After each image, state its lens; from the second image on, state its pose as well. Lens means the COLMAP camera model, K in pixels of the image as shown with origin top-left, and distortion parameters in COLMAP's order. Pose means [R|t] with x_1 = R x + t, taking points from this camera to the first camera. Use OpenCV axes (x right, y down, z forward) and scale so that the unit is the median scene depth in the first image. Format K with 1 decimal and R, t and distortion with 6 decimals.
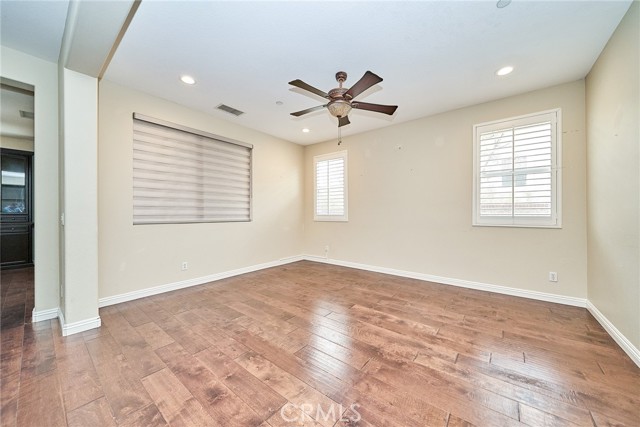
lens RADIAL K [[222.9, 0, 319.3], [0, 222.9, 212.5], [0, 0, 1]] dist [-0.000190, 0.000060]
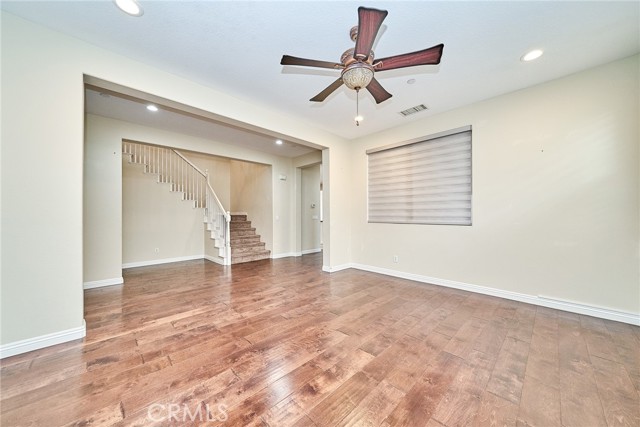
lens RADIAL K [[222.9, 0, 318.1], [0, 222.9, 214.6], [0, 0, 1]] dist [-0.000190, 0.000060]
pose [[-0.098317, -0.002796, -0.995151, 0.837312], [0.005199, 0.999981, -0.003324, 0.002775], [0.995142, -0.005500, -0.098301, 0.916345]]
